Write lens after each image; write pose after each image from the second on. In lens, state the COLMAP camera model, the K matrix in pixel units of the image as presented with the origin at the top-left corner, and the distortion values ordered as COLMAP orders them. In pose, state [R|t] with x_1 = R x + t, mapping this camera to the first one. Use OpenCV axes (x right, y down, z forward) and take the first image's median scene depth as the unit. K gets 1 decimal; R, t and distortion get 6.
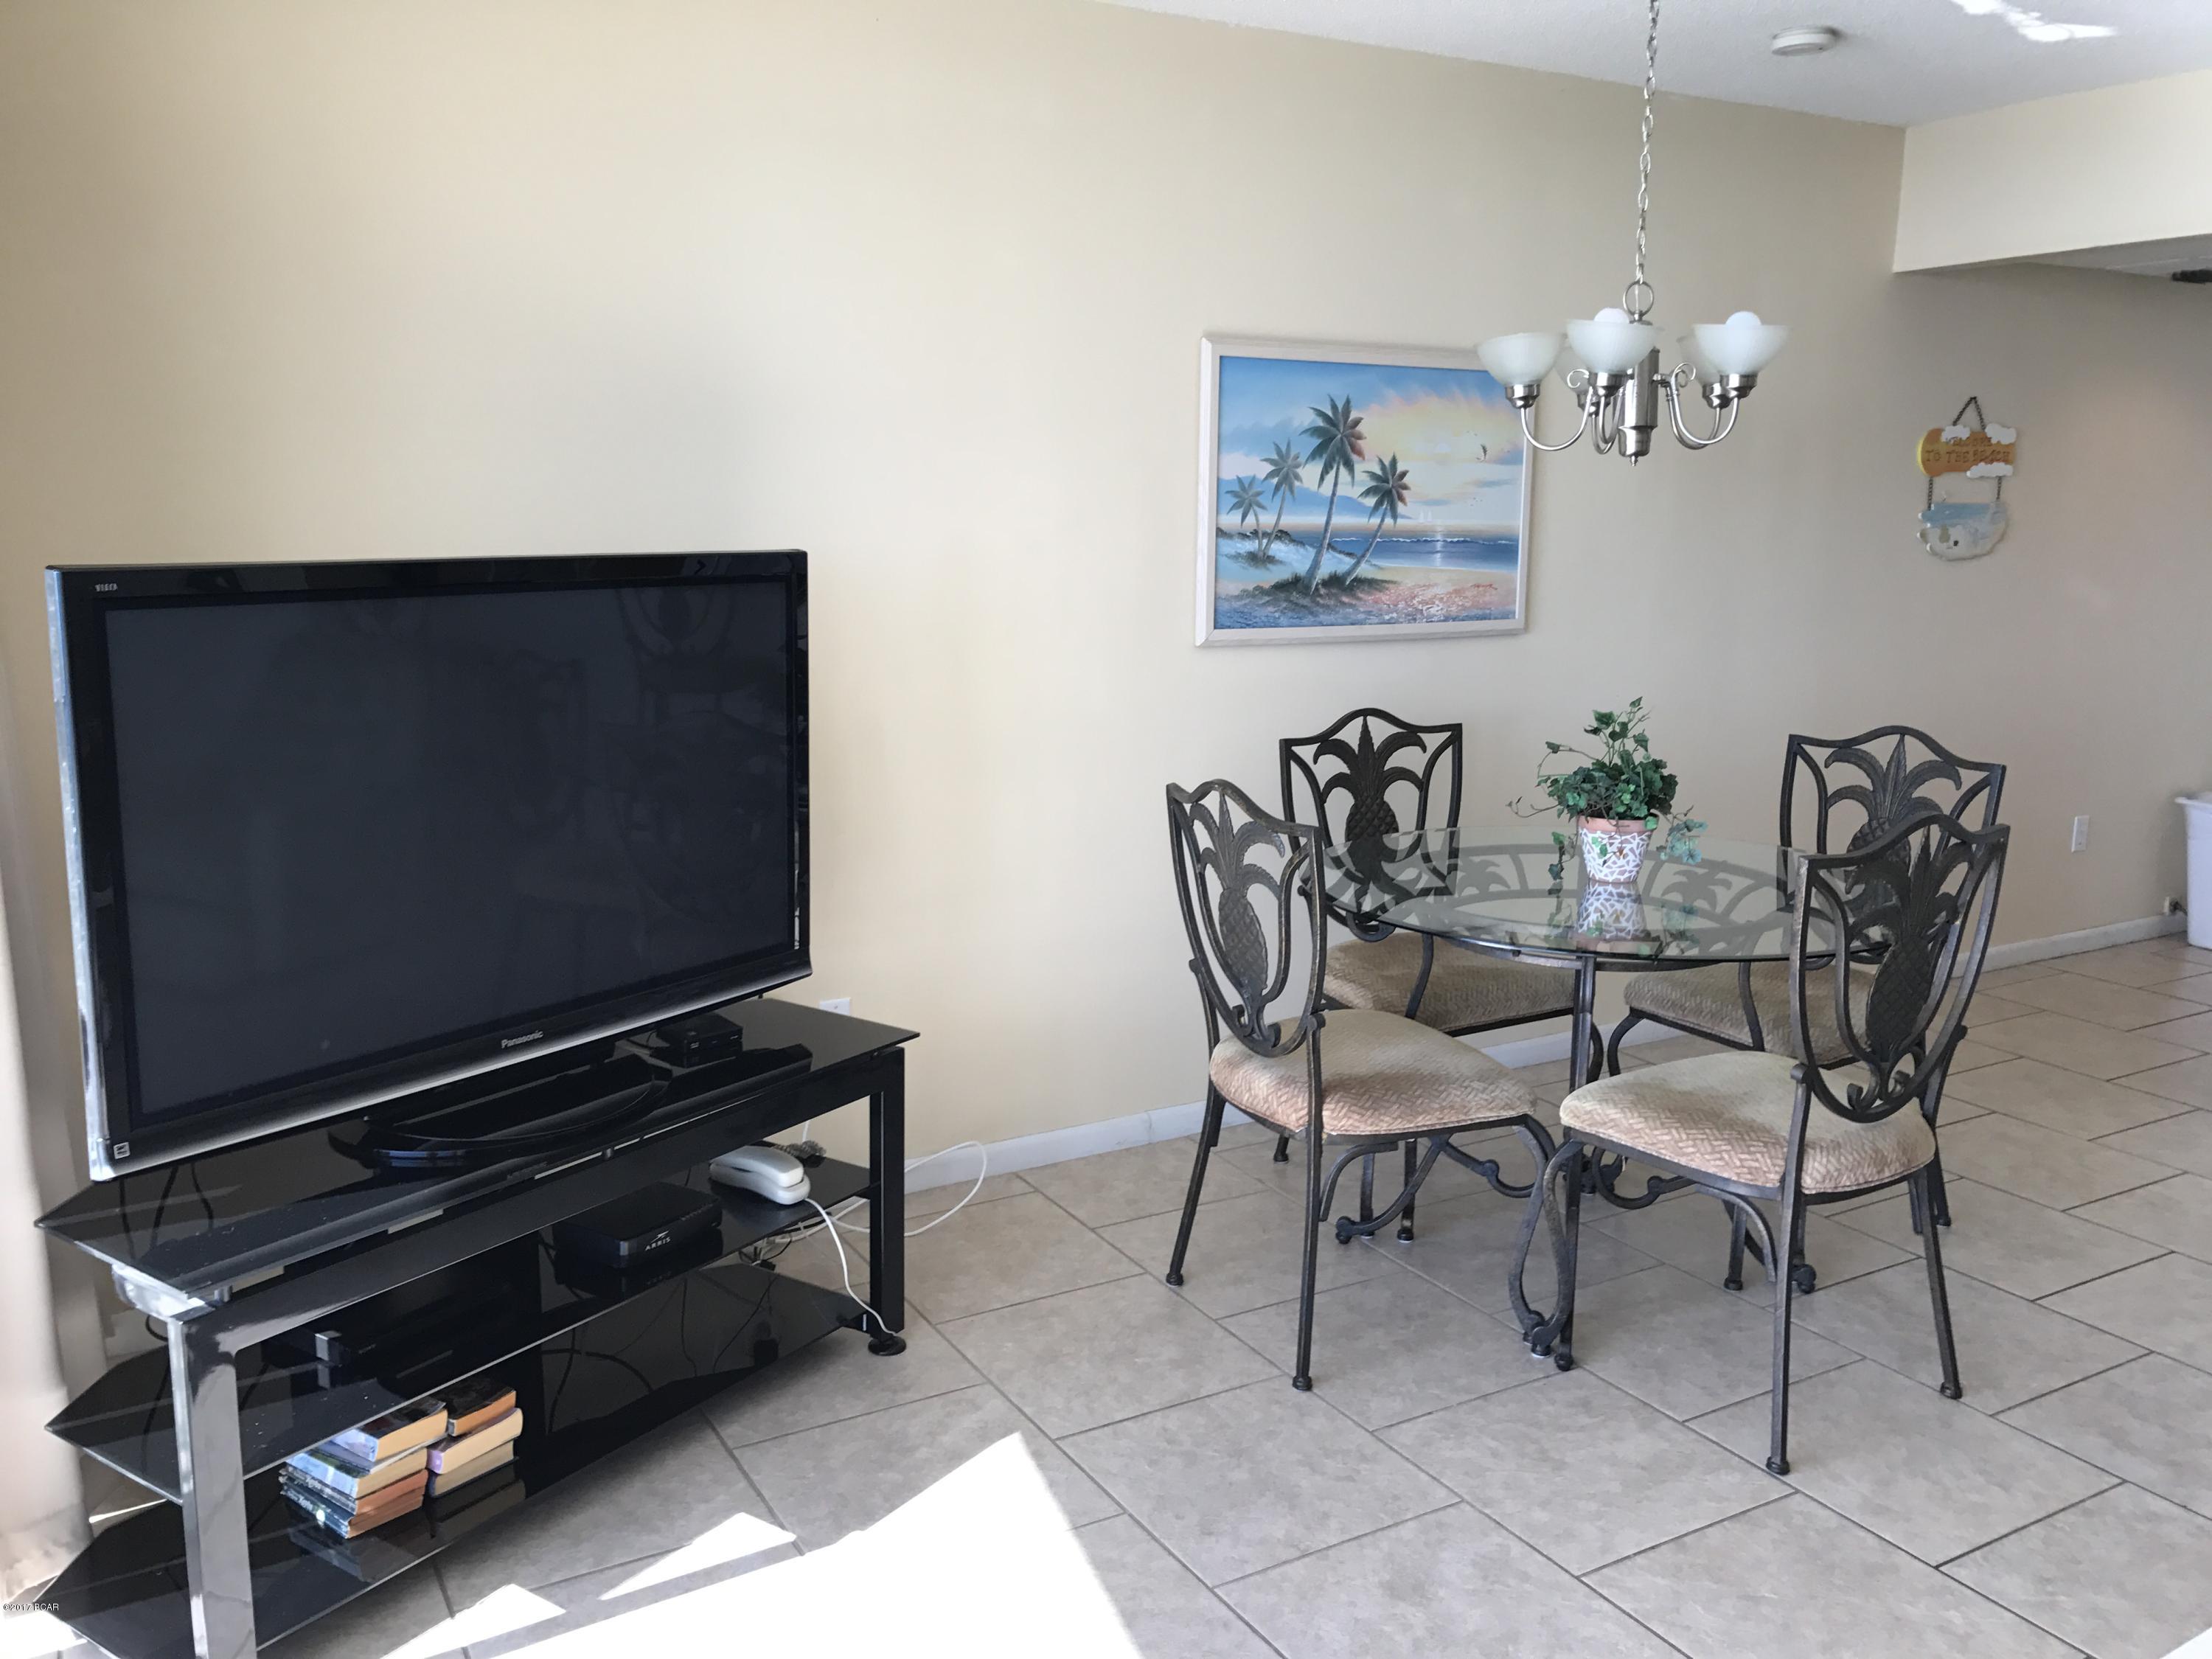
lens RADIAL K [[1799.8, 0, 1102.9], [0, 1799.8, 813.6], [0, 0, 1]] dist [0.042389, -0.058531]
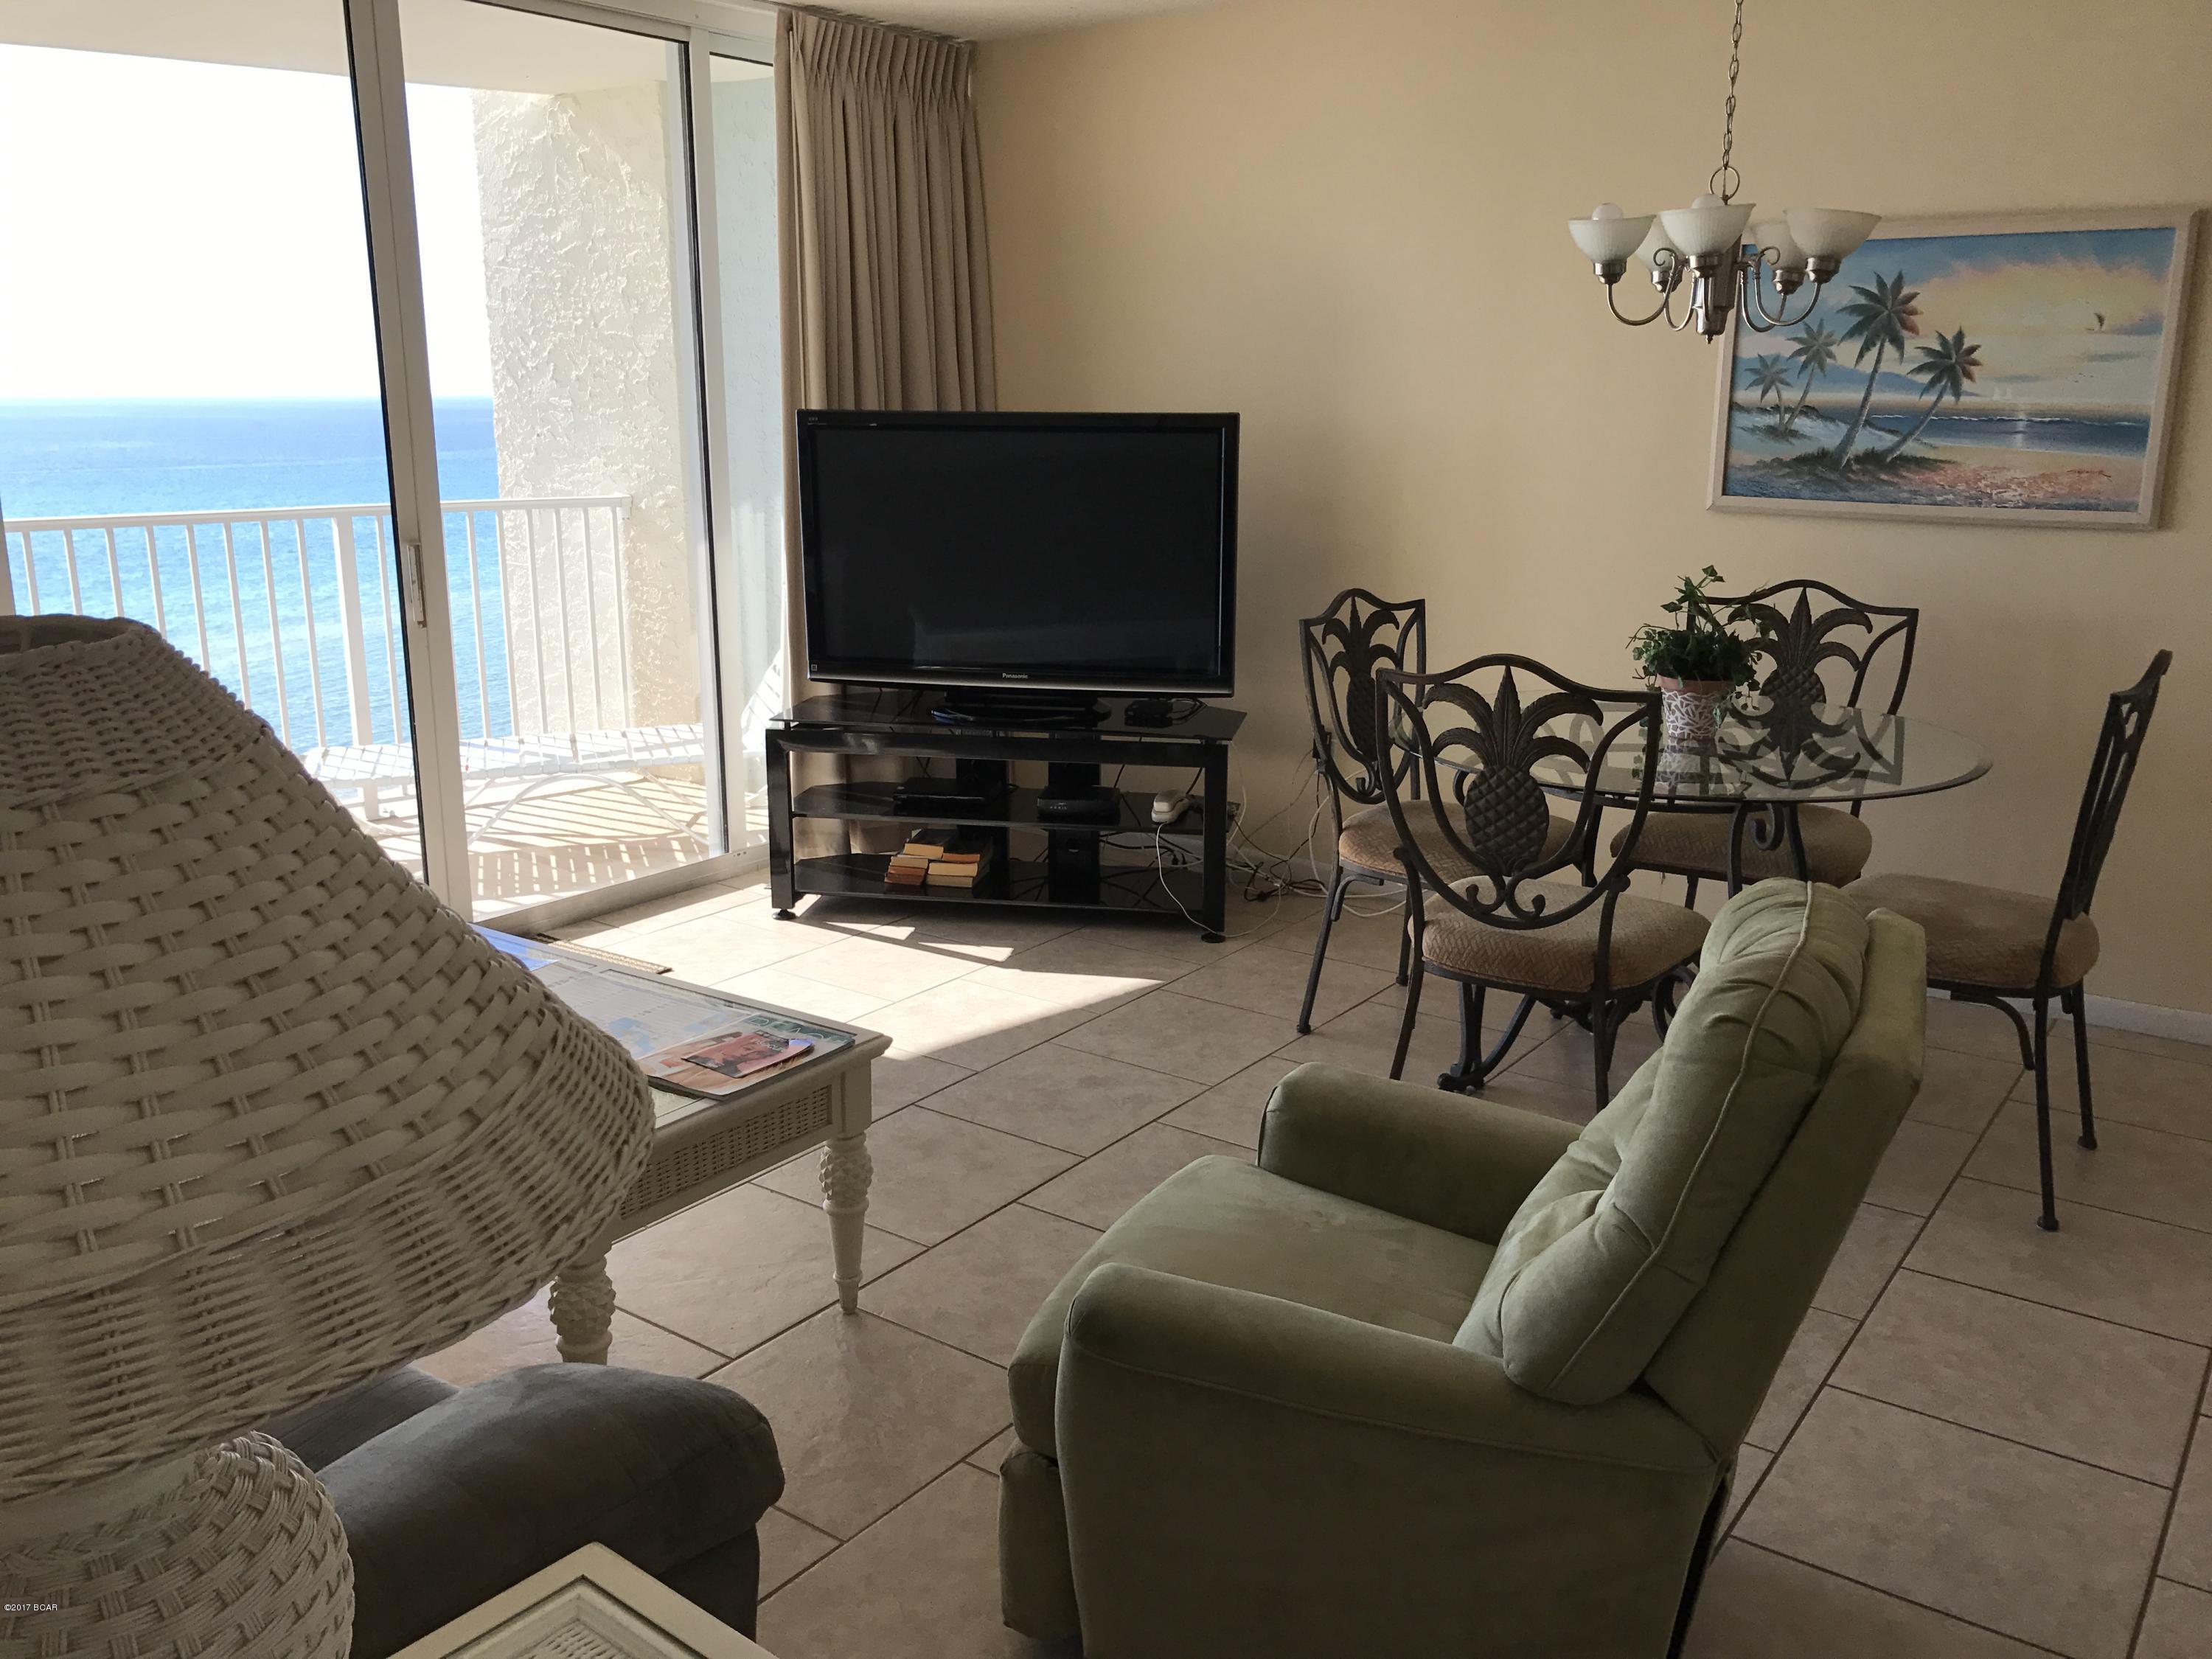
lens RADIAL K [[1799.8, 0, 1104.6], [0, 1799.8, 810.1], [0, 0, 1]] dist [0.042389, -0.058531]
pose [[0.407920, 0.209299, -0.888704, 0.911789], [-0.155006, 0.975116, 0.158502, -0.031131], [0.899764, 0.073098, 0.430212, 0.192729]]
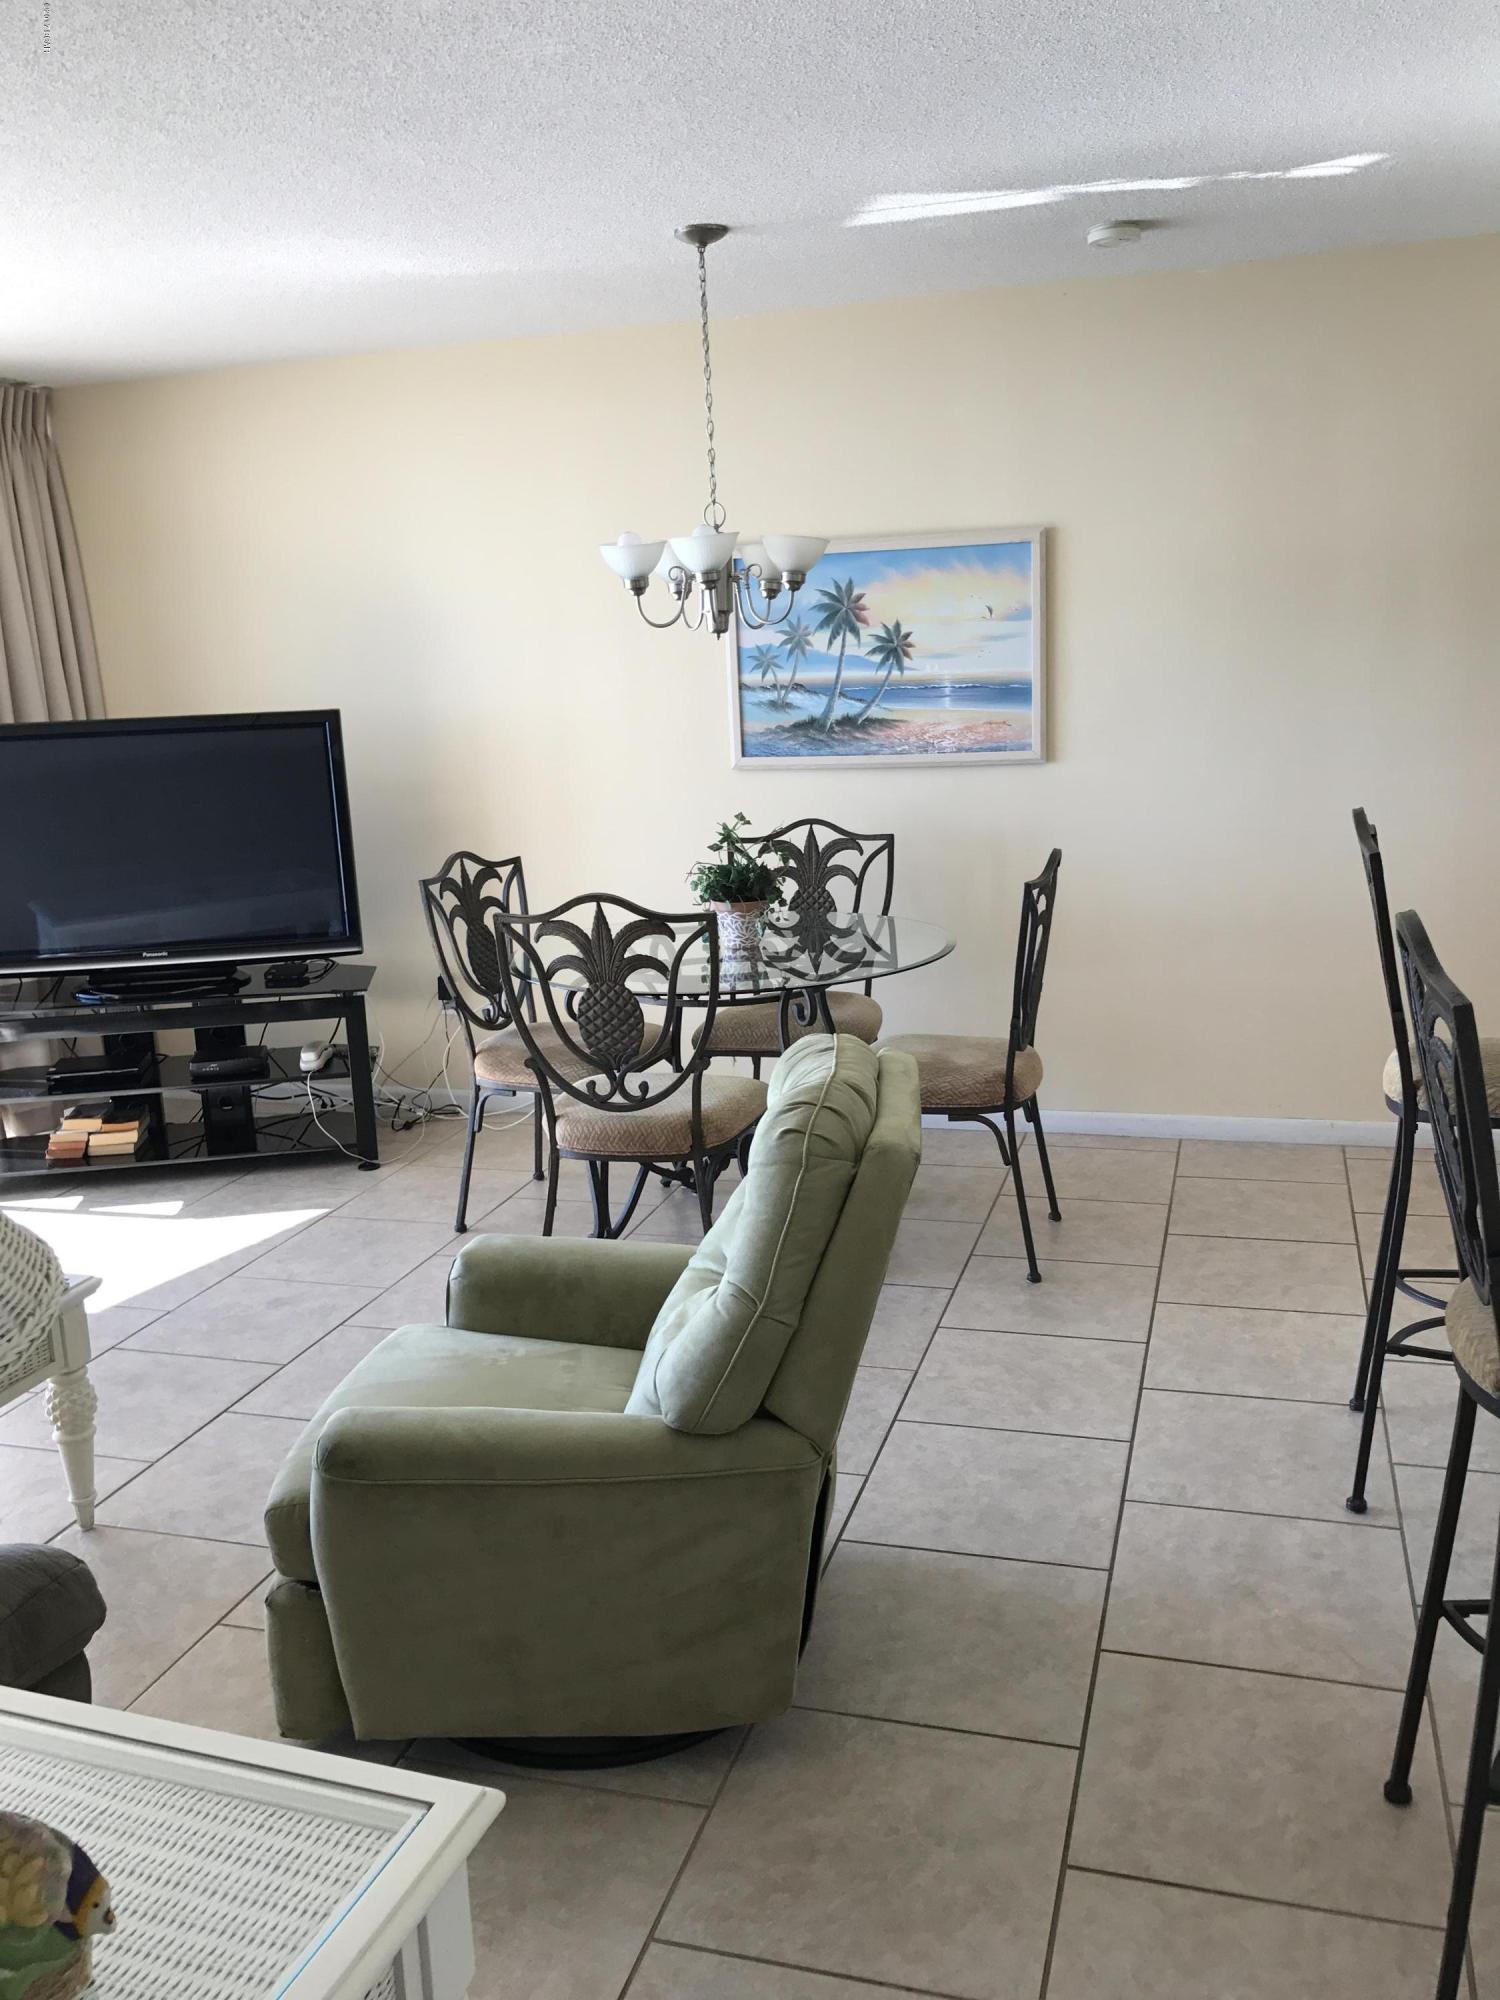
lens RADIAL K [[1627.3, 0, 768.6], [0, 1627.3, 1000.5], [0, 0, 1]] dist [0.042389, -0.058531]
pose [[0.690644, 0.118805, -0.713370, 0.971333], [-0.080102, 0.992911, 0.087809, -0.027268], [0.718745, -0.003503, 0.695265, 0.138295]]
